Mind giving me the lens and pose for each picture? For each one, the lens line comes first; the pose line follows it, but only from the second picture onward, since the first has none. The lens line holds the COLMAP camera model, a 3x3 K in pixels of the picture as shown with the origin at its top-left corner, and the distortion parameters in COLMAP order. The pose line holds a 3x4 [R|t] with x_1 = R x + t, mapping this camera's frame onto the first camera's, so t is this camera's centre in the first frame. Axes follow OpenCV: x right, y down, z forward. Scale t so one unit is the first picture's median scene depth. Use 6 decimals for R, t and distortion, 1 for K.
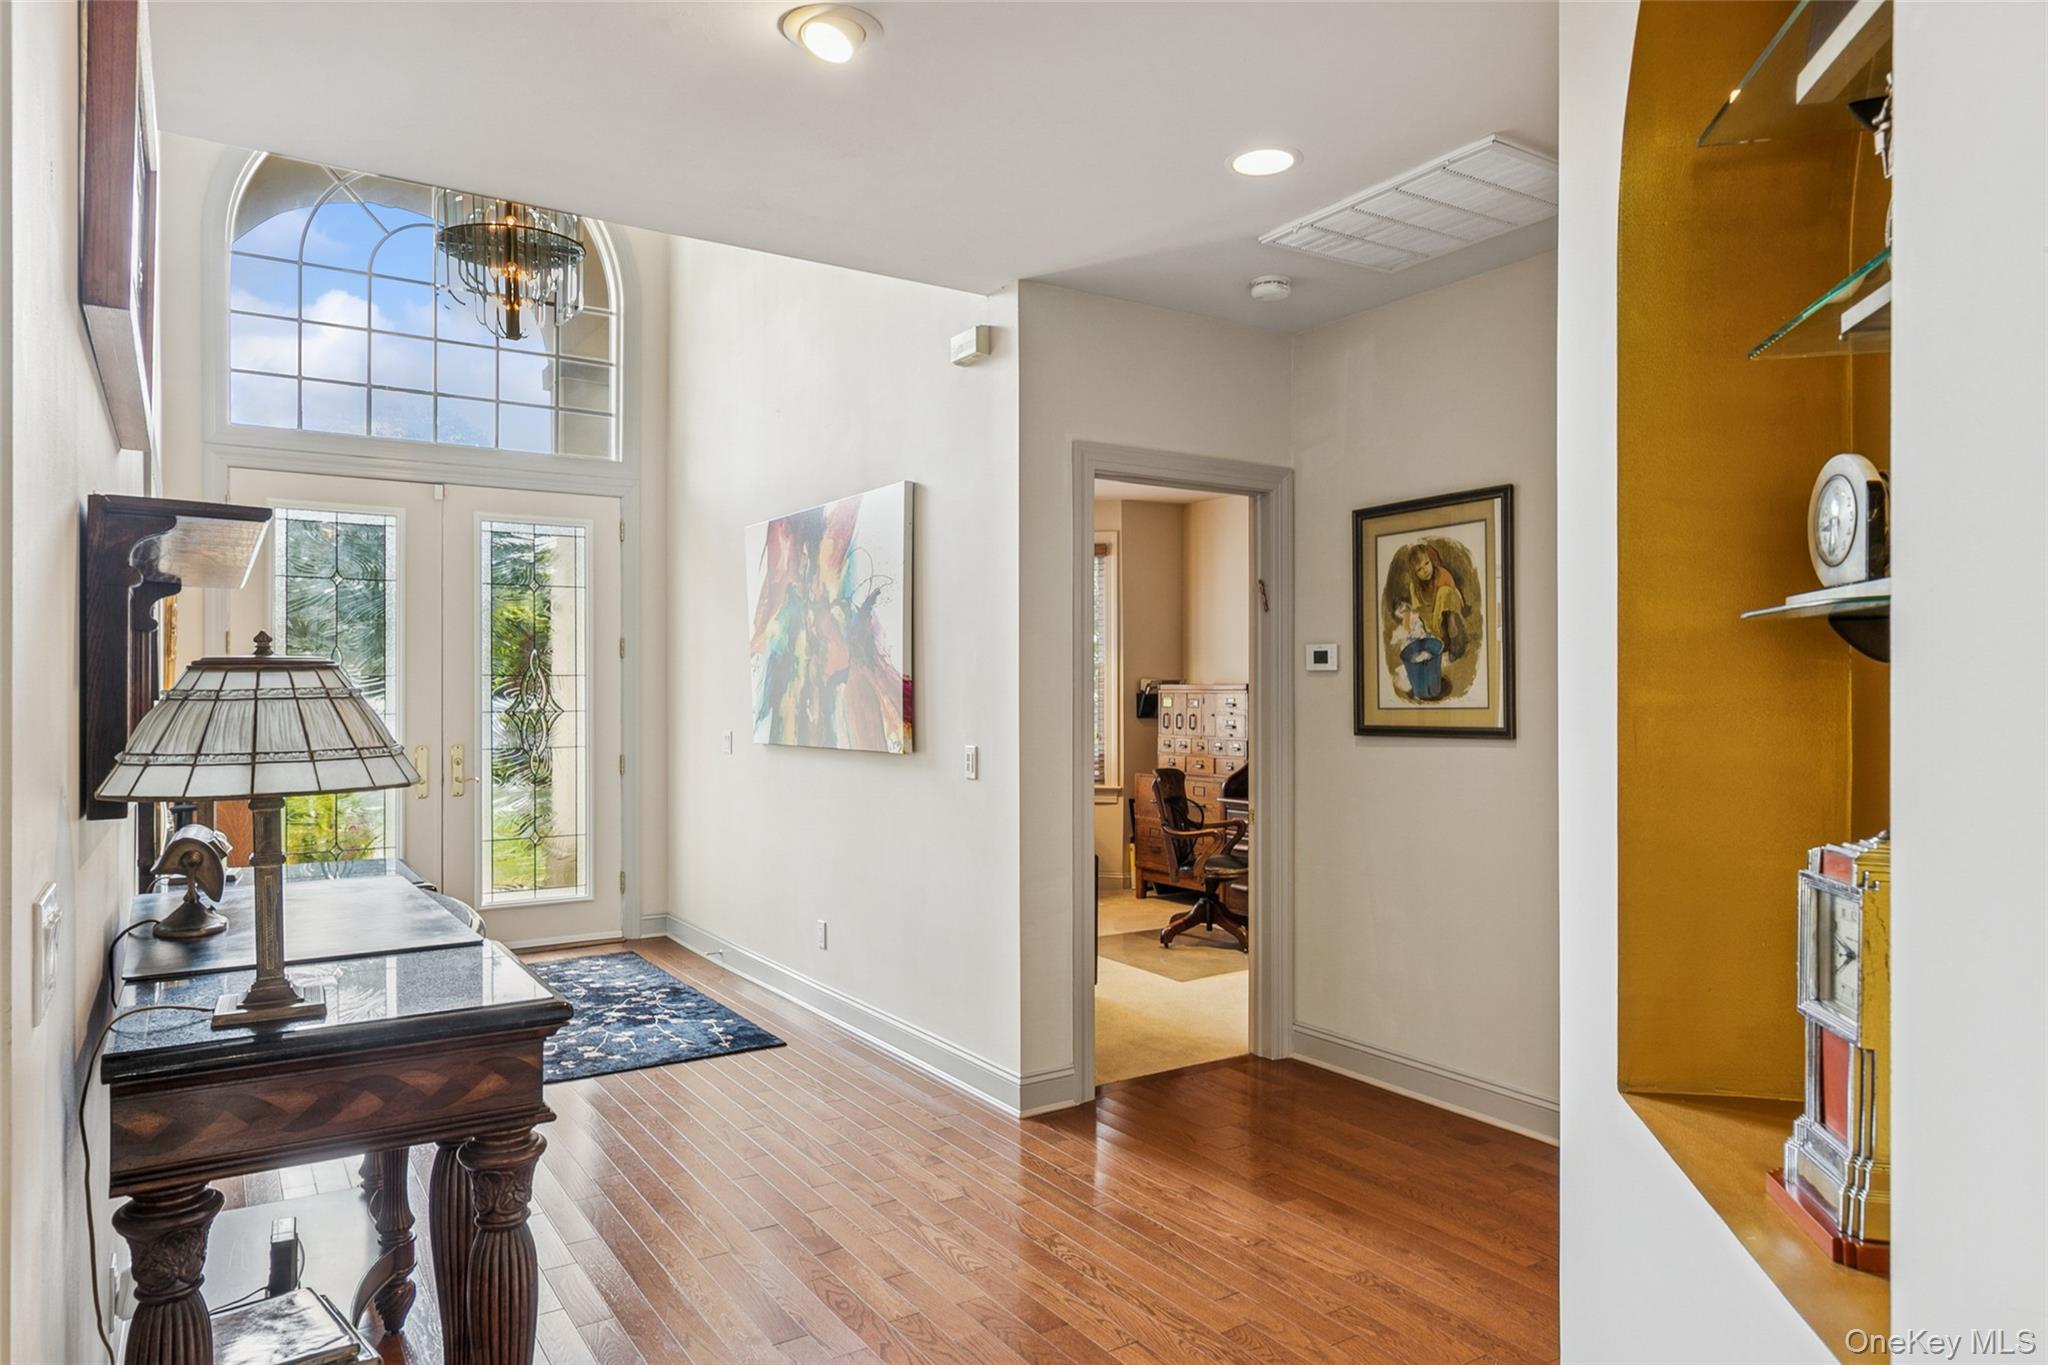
lens RADIAL K [[1248.7, 0, 1011.9], [0, 1248.7, 681.0], [0, 0, 1]] dist [0.000935, -0.001286]
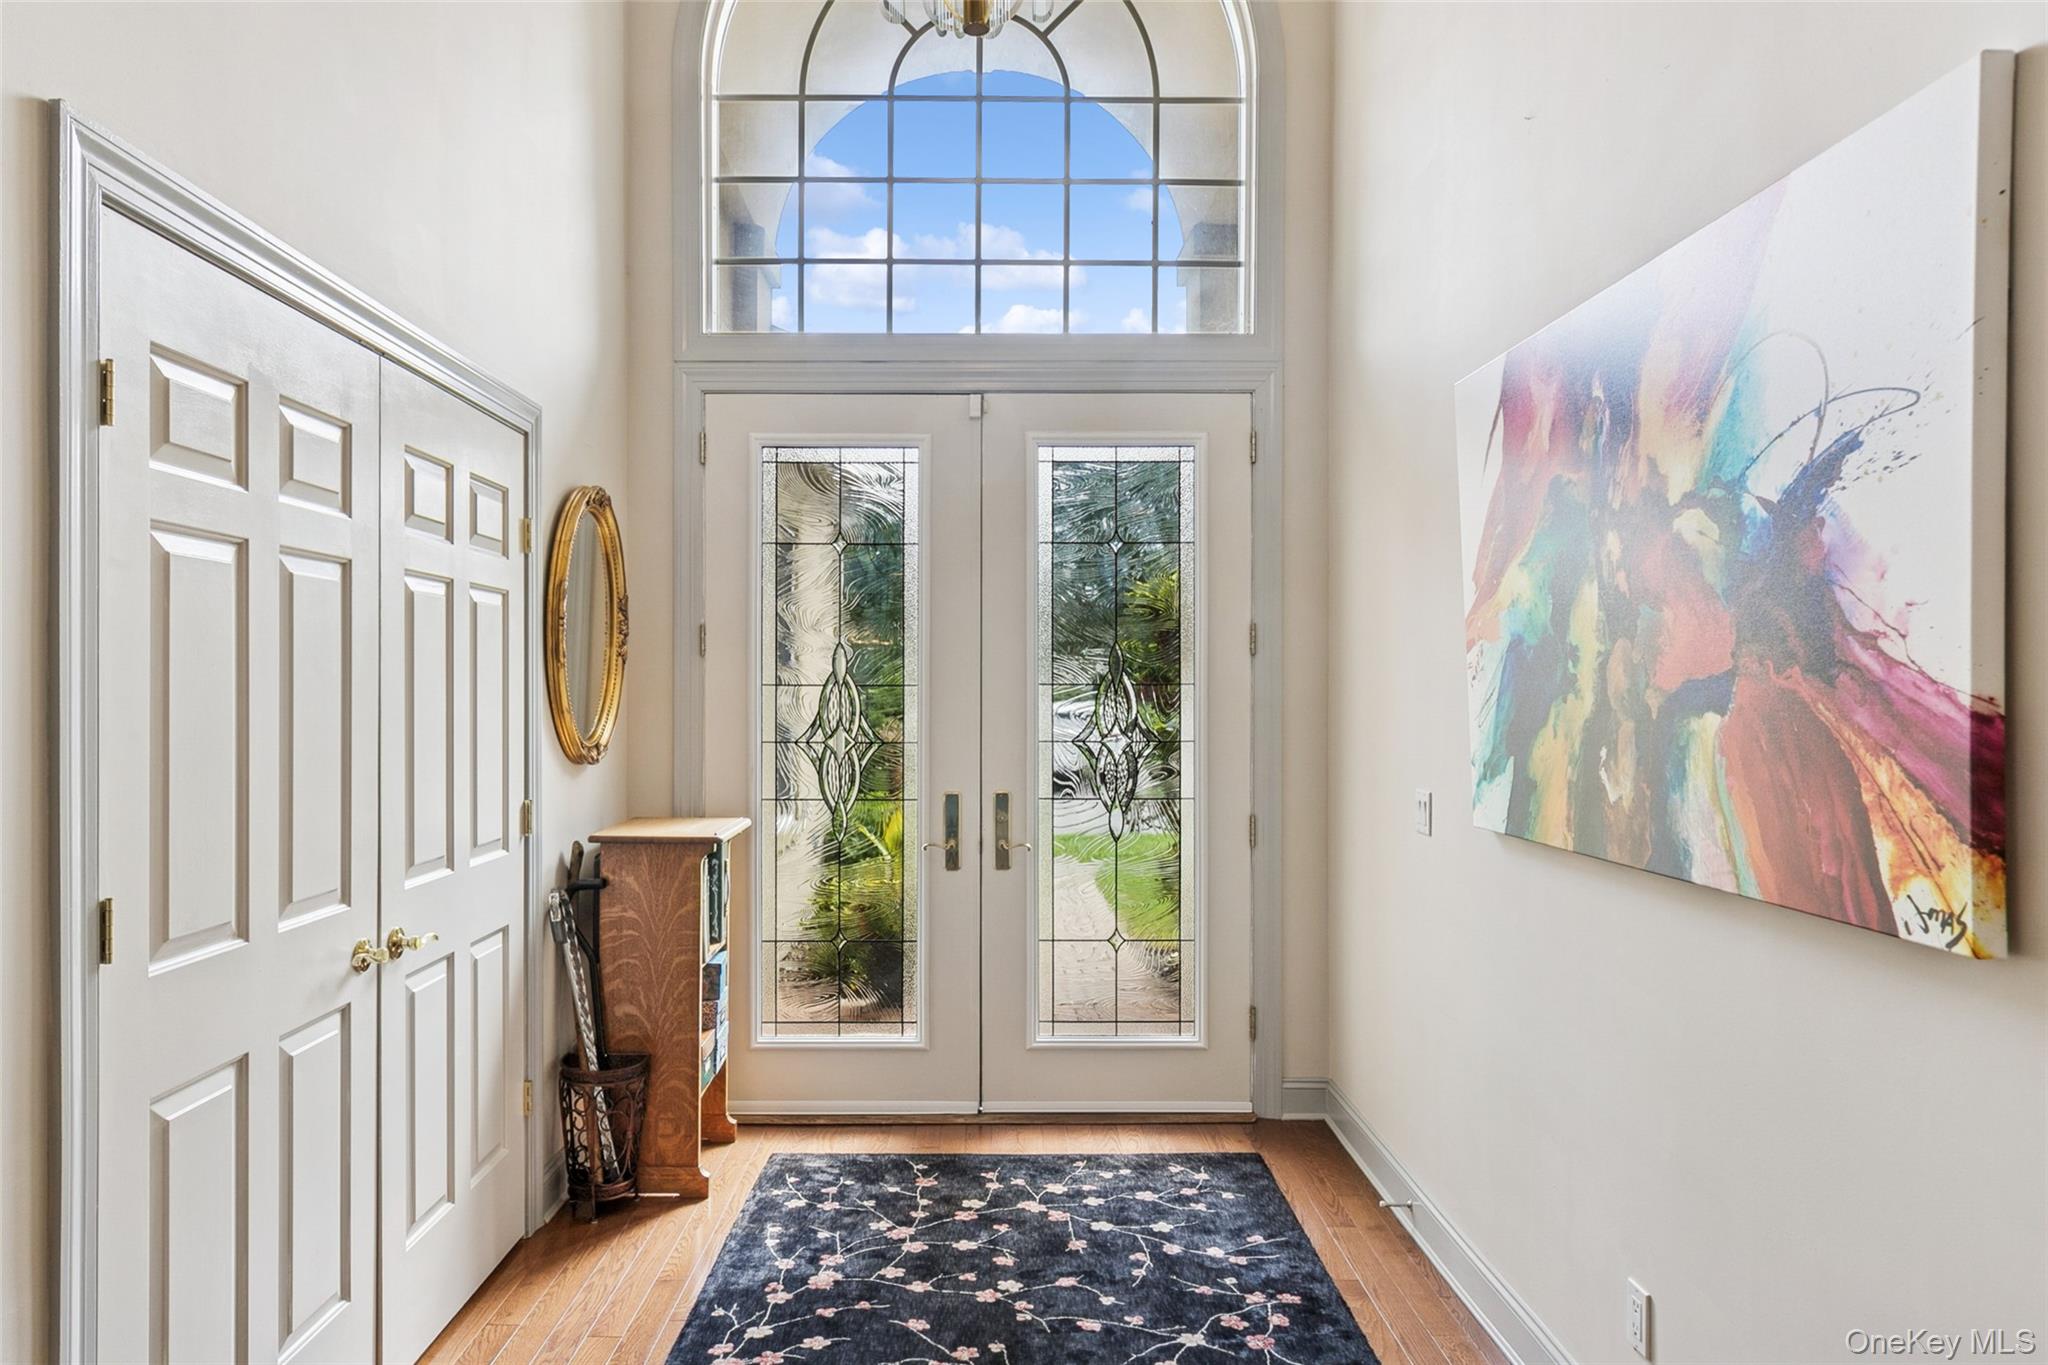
lens RADIAL K [[1248.7, 0, 1009.7], [0, 1248.7, 693.8], [0, 0, 1]] dist [0.000935, -0.001286]
pose [[0.840334, 0.004529, -0.542050, -0.106873], [0.000651, 0.999956, 0.009364, -0.007350], [0.542069, -0.008222, 0.840294, 0.557031]]
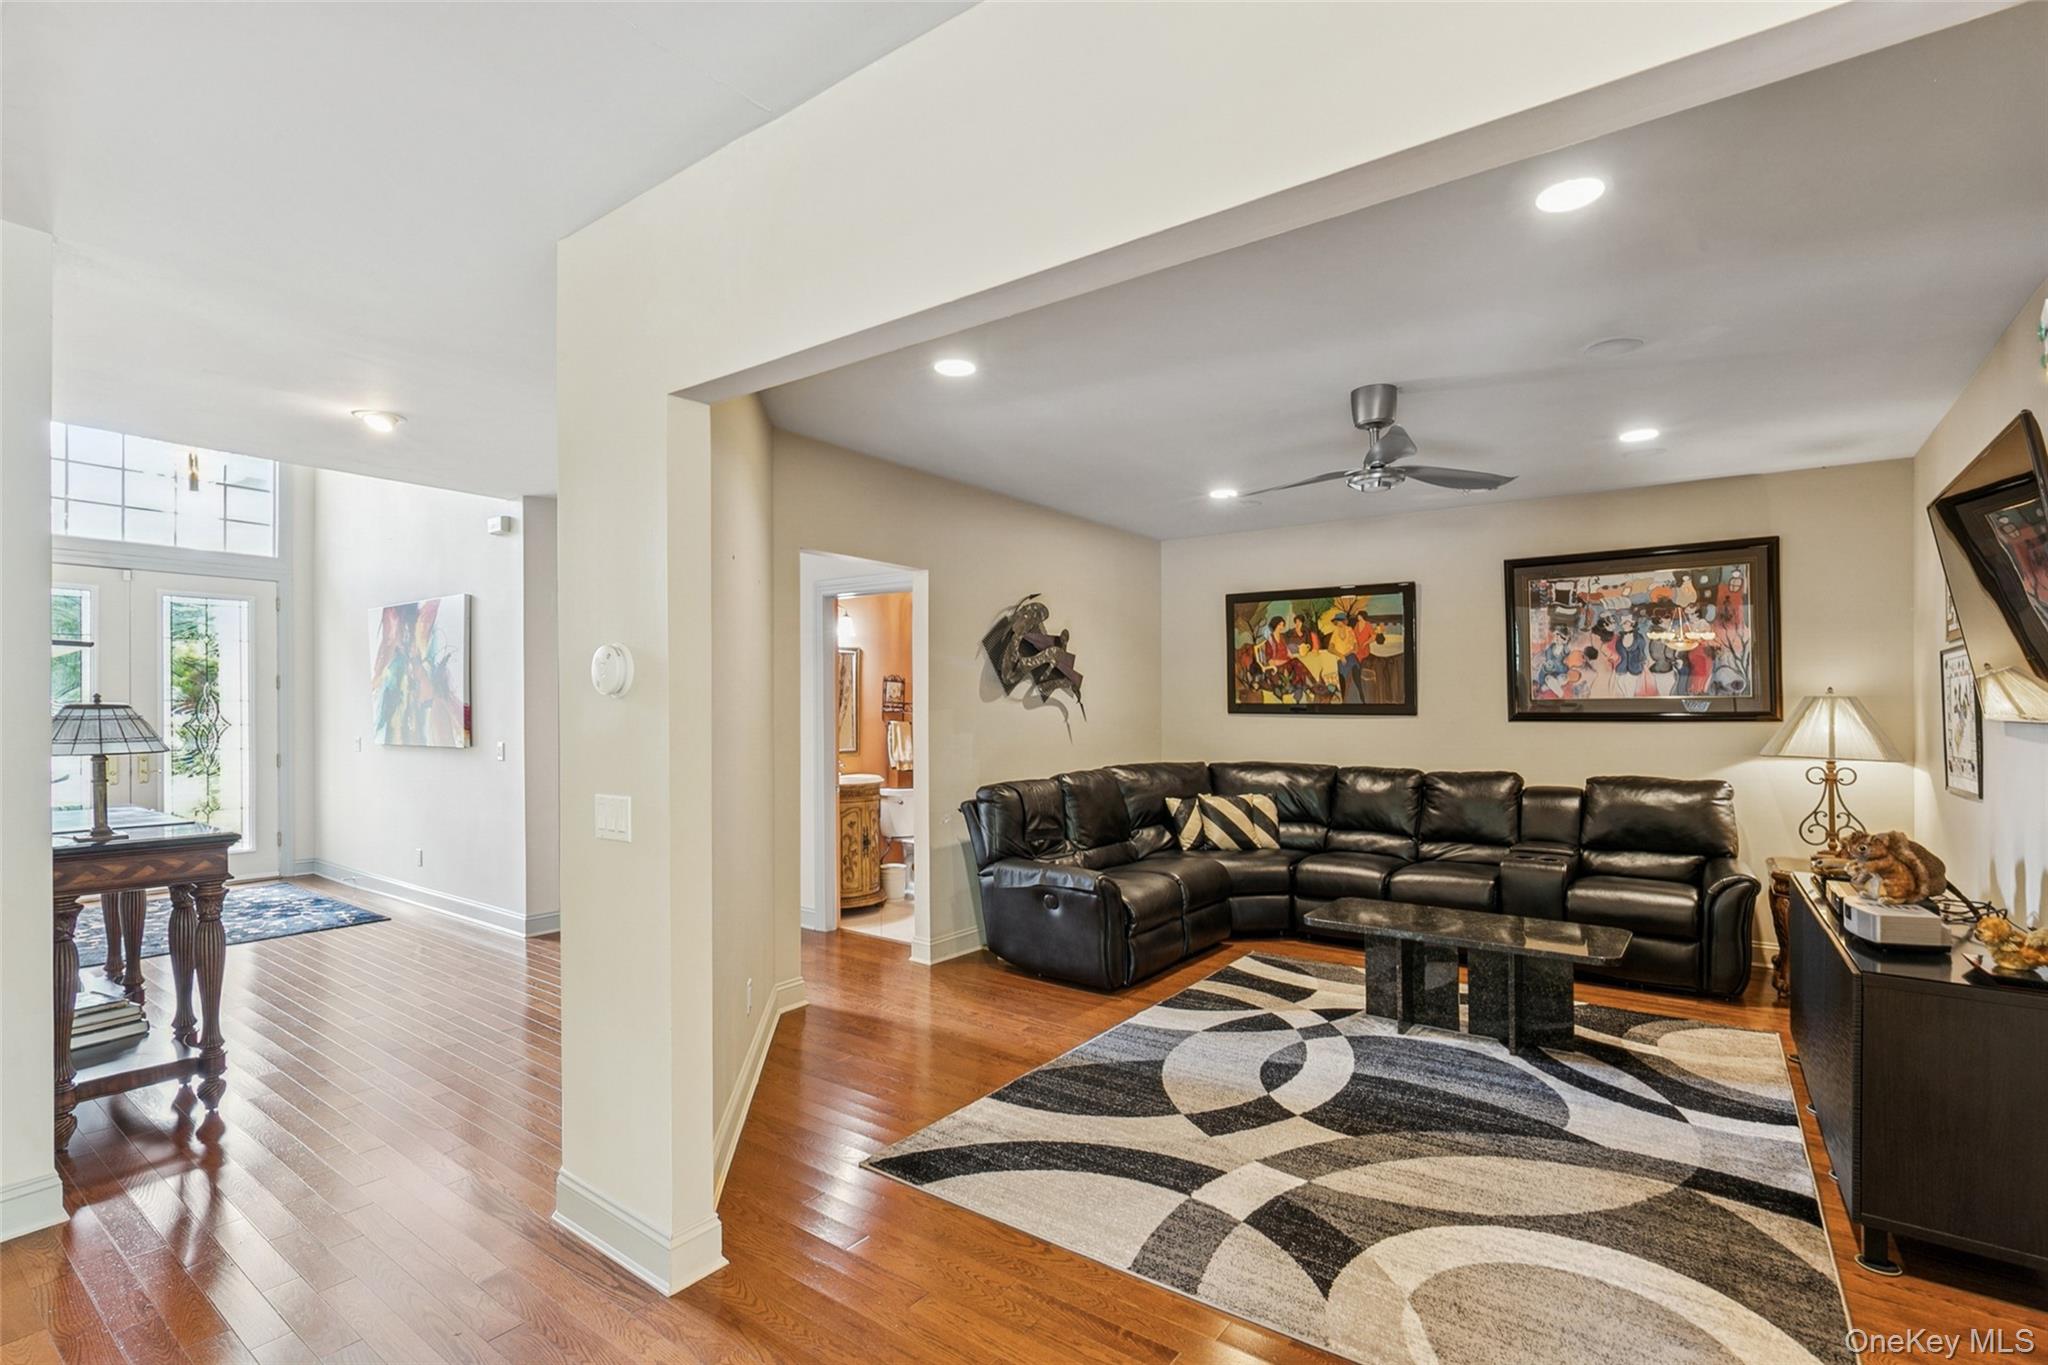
lens RADIAL K [[949.2, 0, 1011.0], [0, 949.2, 713.7], [0, 0, 1]] dist [-0.014388, 0.004668]
pose [[0.939423, 0.000460, 0.342760, 0.164672], [-0.005219, 0.999902, 0.012962, -0.010403], [-0.342720, -0.013966, 0.939334, -0.473353]]
